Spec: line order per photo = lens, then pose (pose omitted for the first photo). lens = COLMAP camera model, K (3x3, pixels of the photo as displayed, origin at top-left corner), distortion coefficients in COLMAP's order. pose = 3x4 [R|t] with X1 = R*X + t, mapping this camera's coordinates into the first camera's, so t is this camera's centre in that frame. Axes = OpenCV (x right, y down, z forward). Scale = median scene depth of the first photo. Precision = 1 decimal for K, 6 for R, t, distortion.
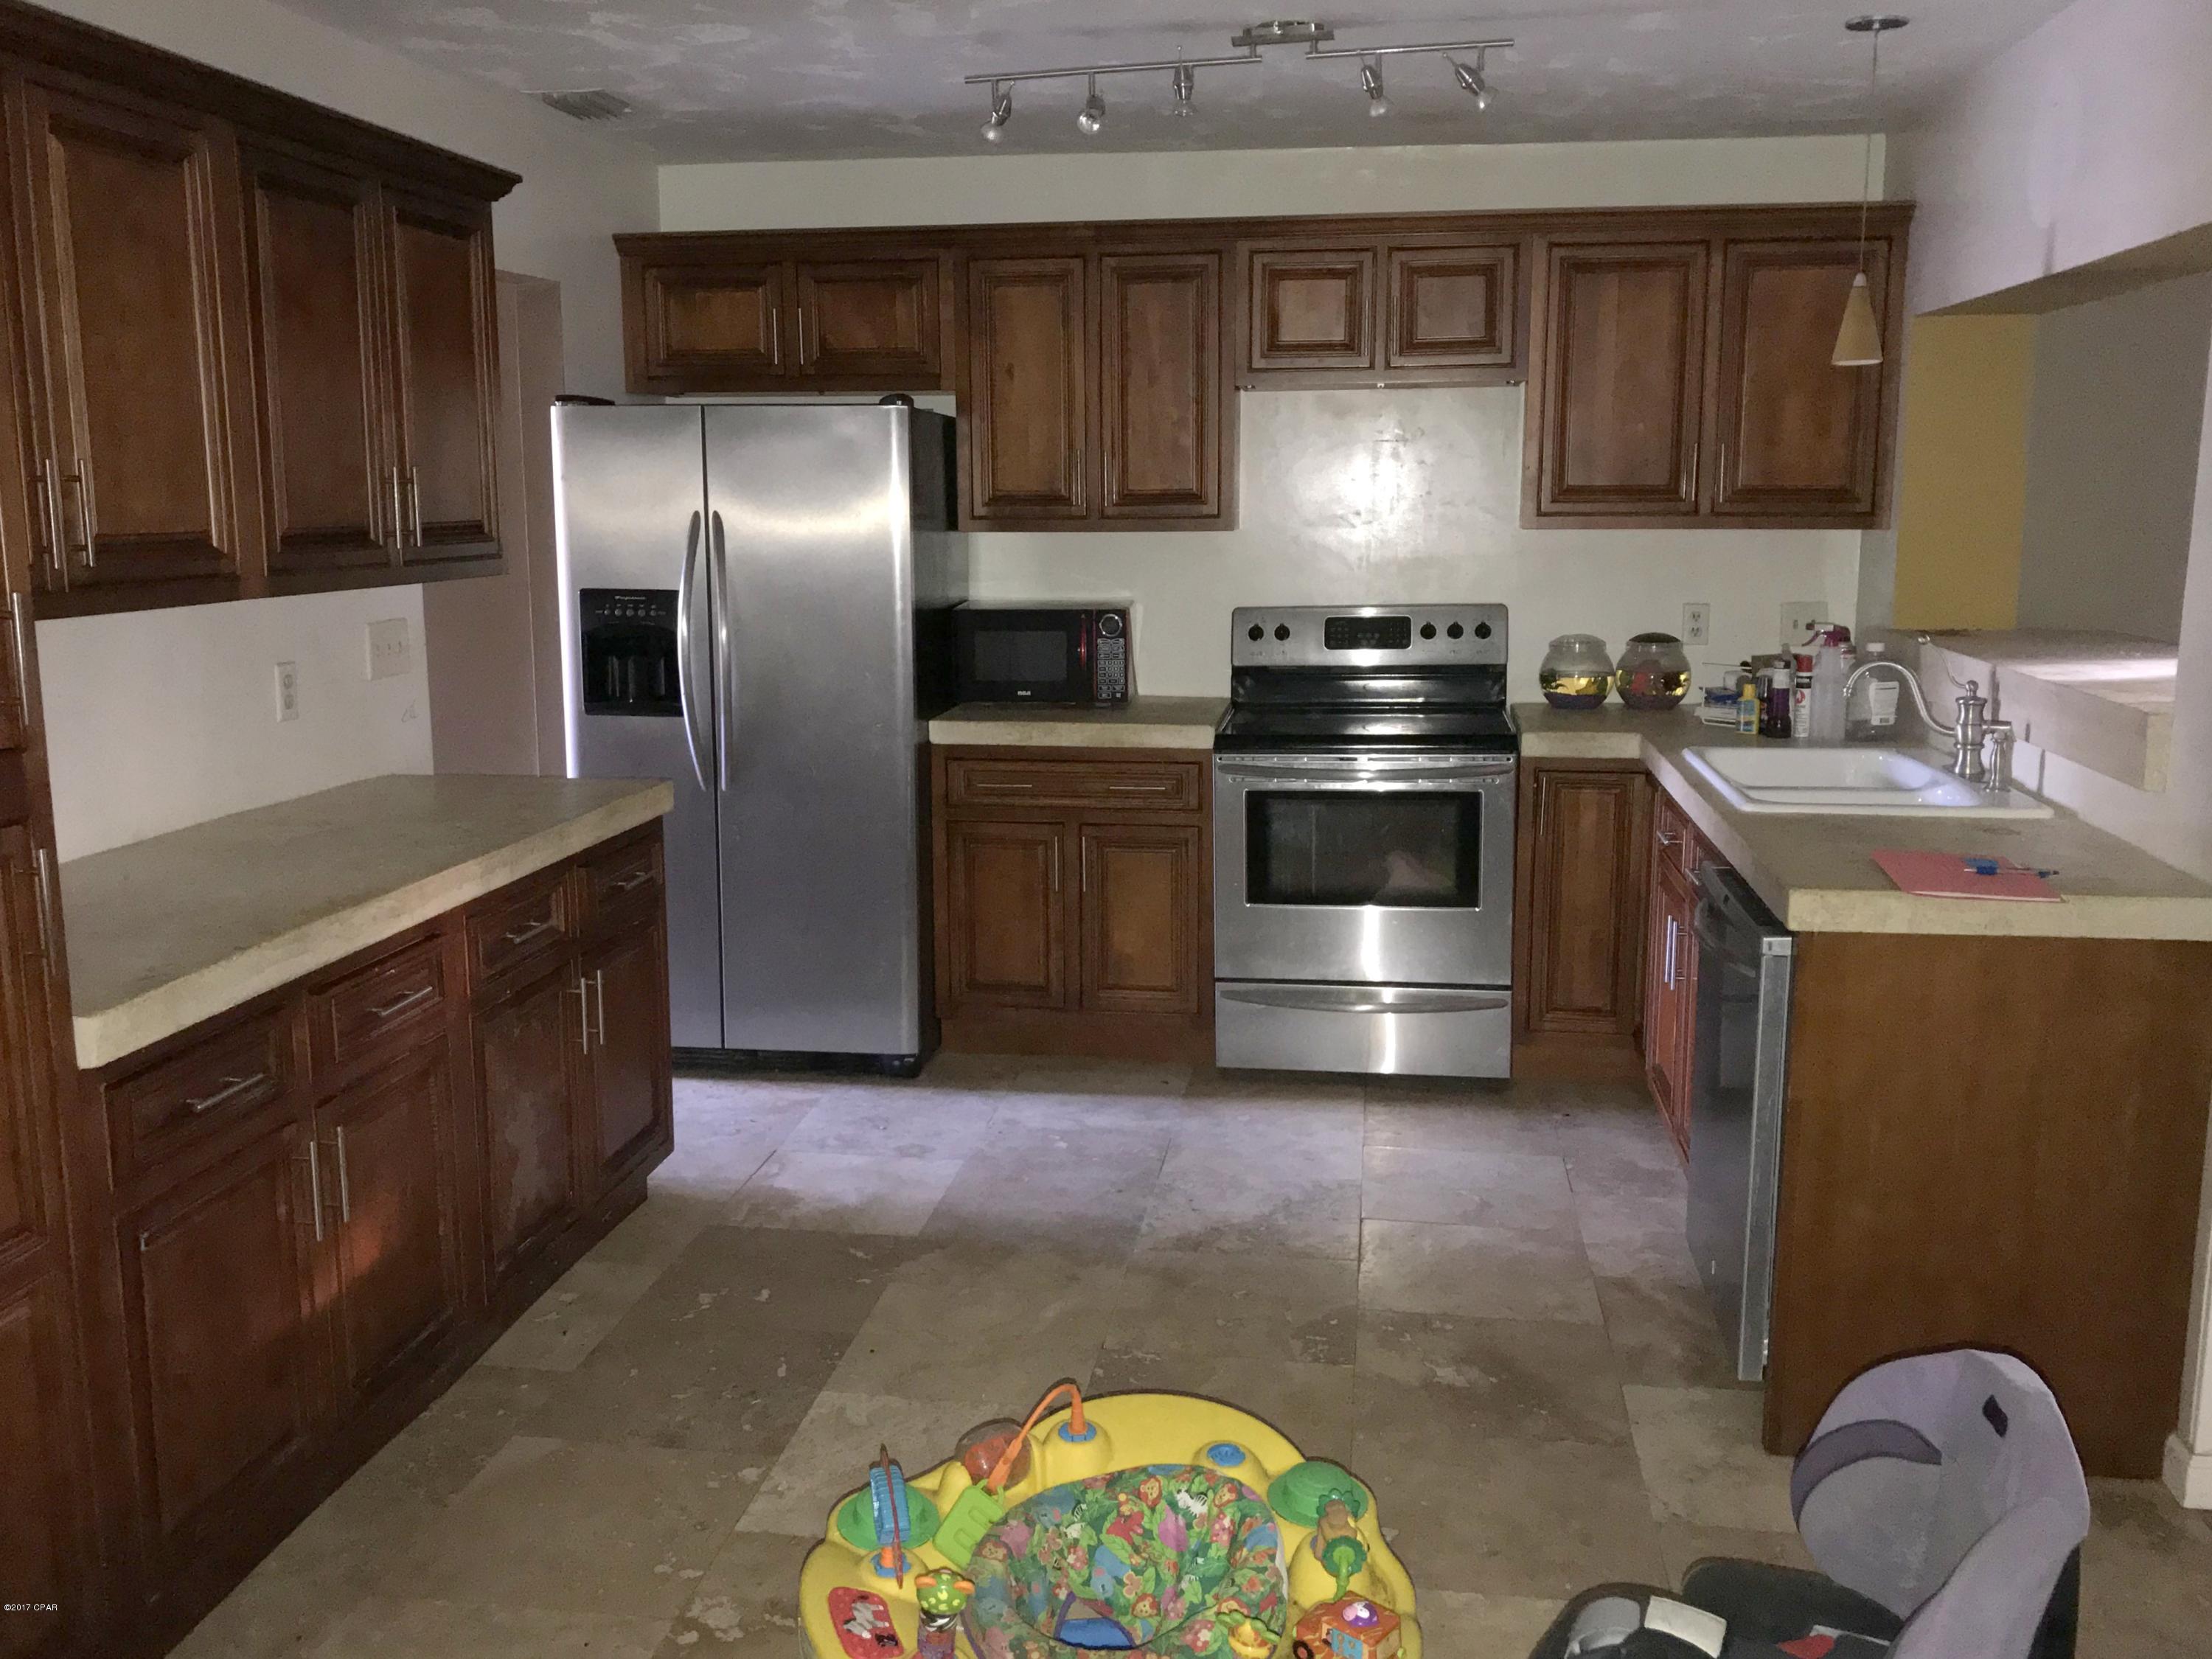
lens RADIAL K [[1915.0, 0, 1098.8], [0, 1915.0, 821.1], [0, 0, 1]] dist [0.053806, -0.005879]
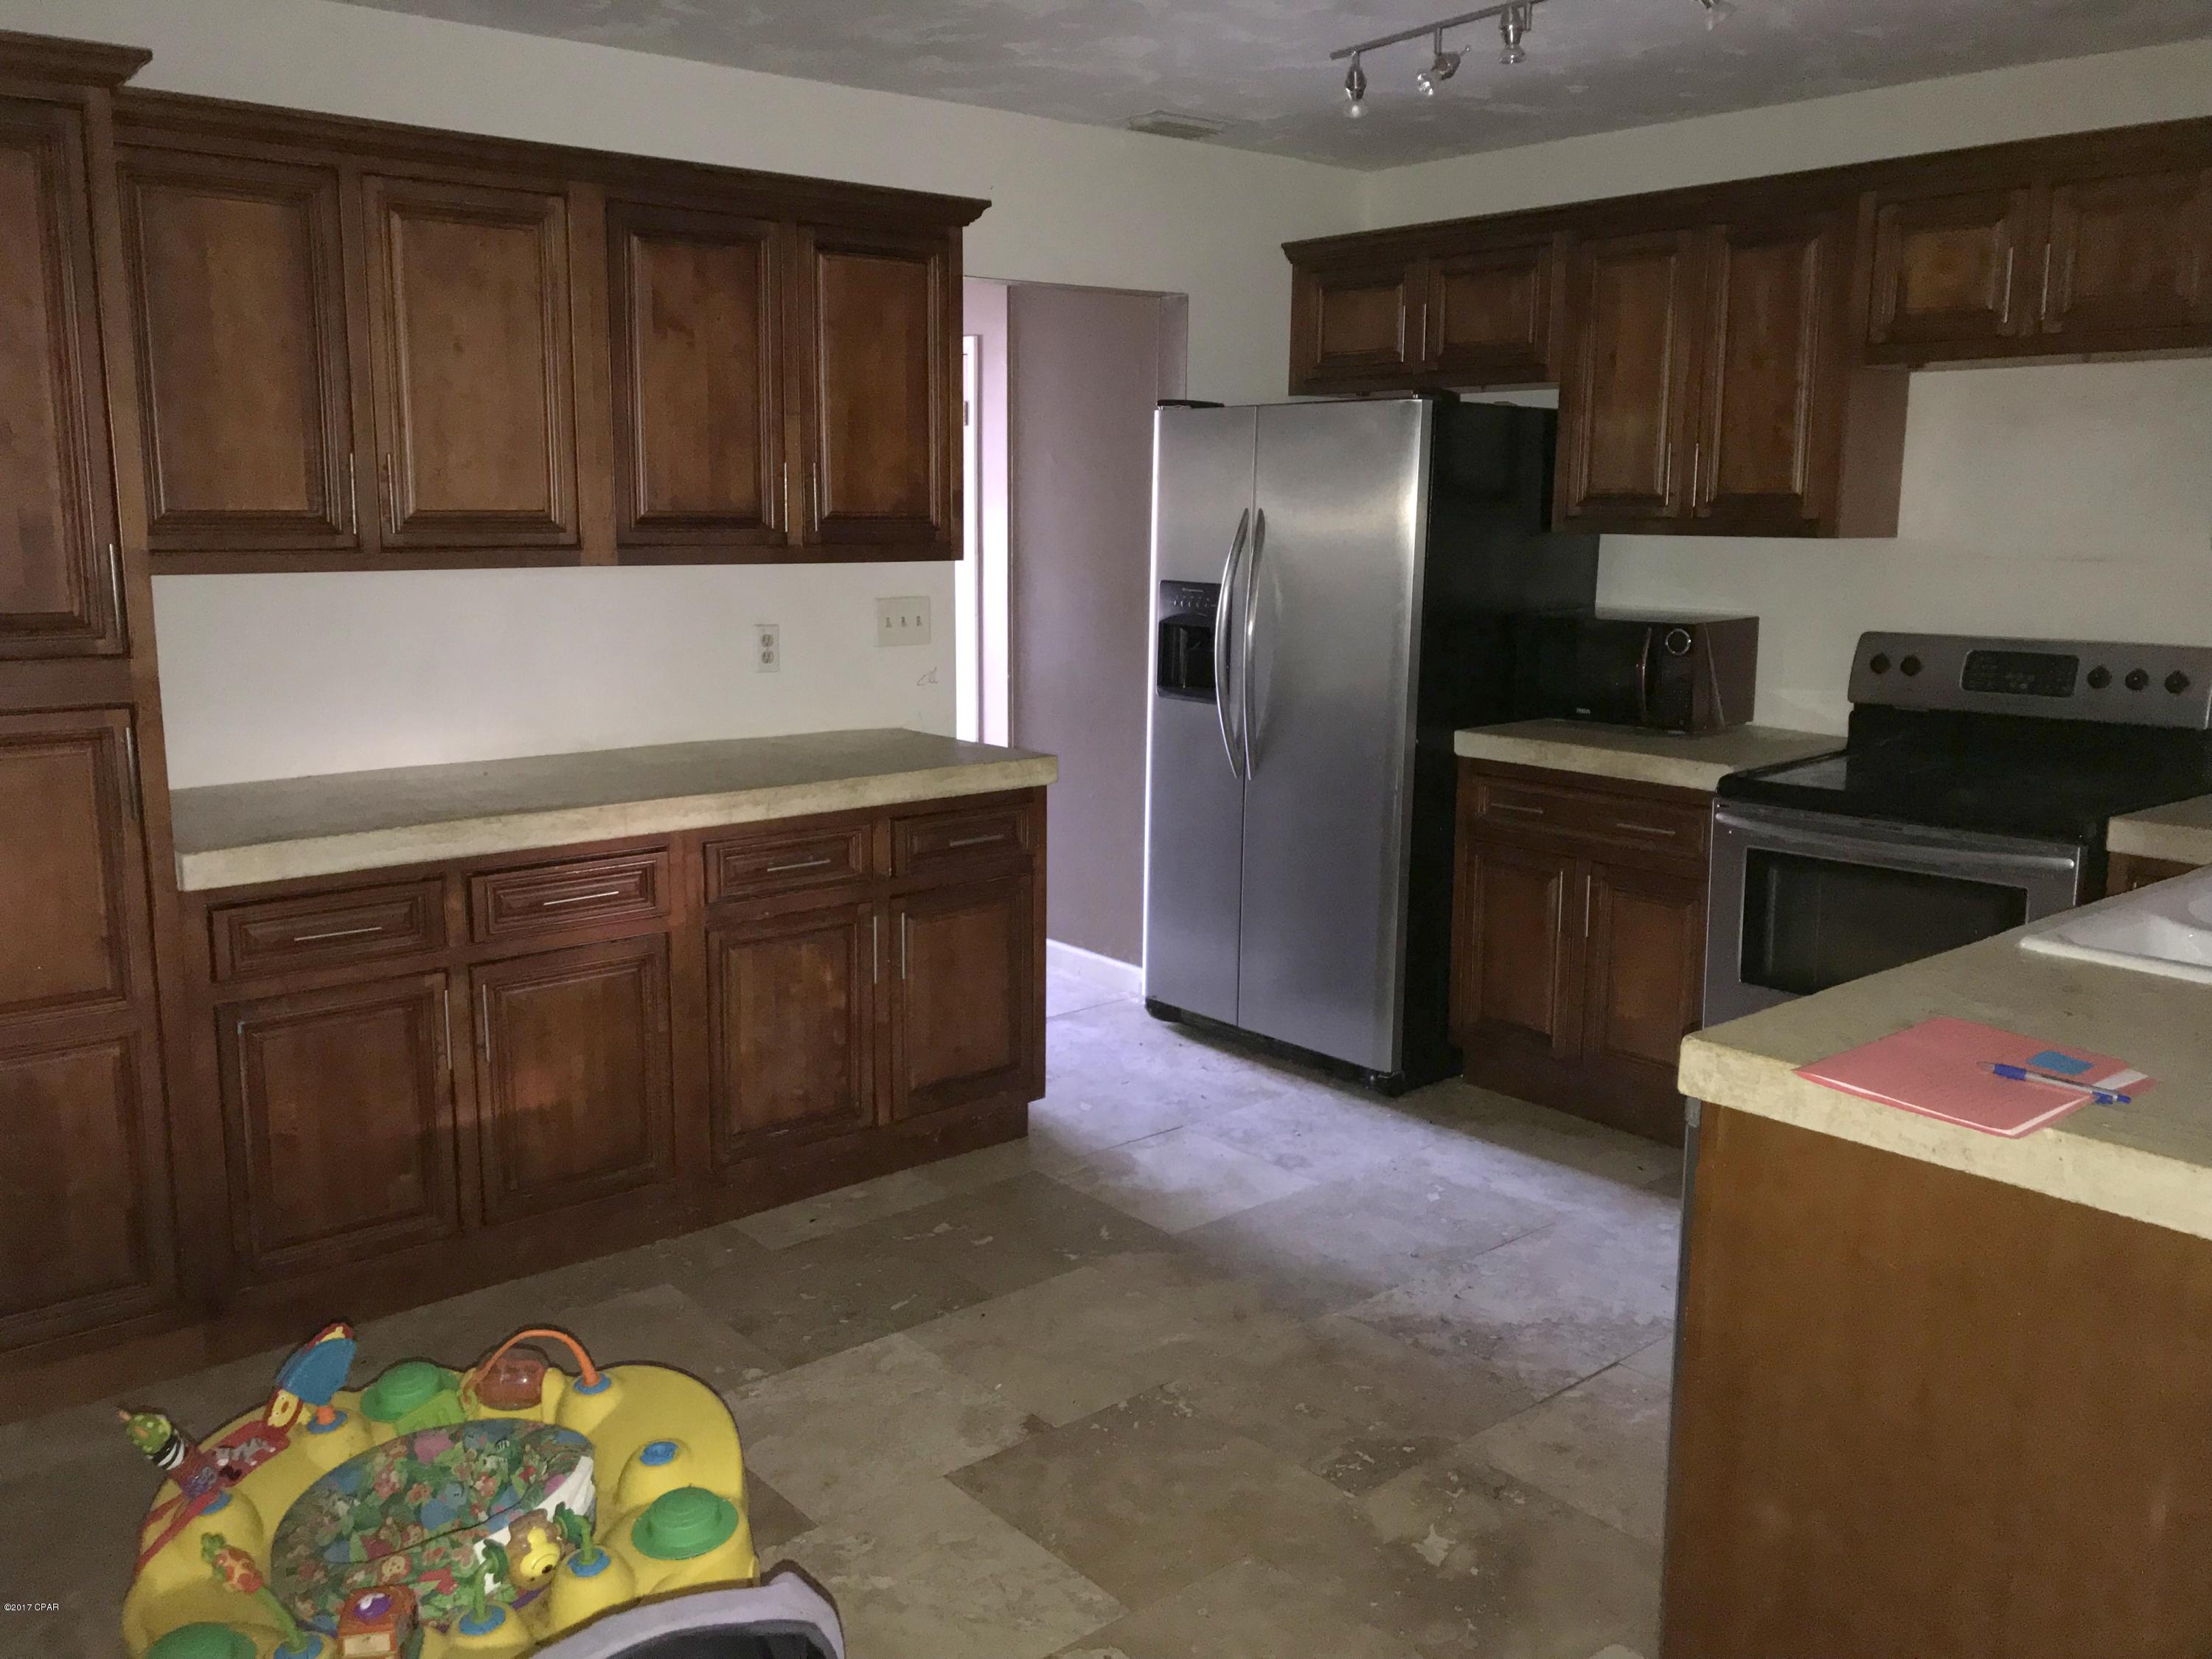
lens RADIAL K [[1833.4, 0, 1073.9], [0, 1833.4, 817.9], [0, 0, 1]] dist [0.084511, -0.161379]
pose [[0.750180, 0.123285, -0.649639, 0.378567], [-0.123157, 0.991325, 0.045910, -0.029299], [0.649663, 0.045566, 0.758856, 0.192357]]
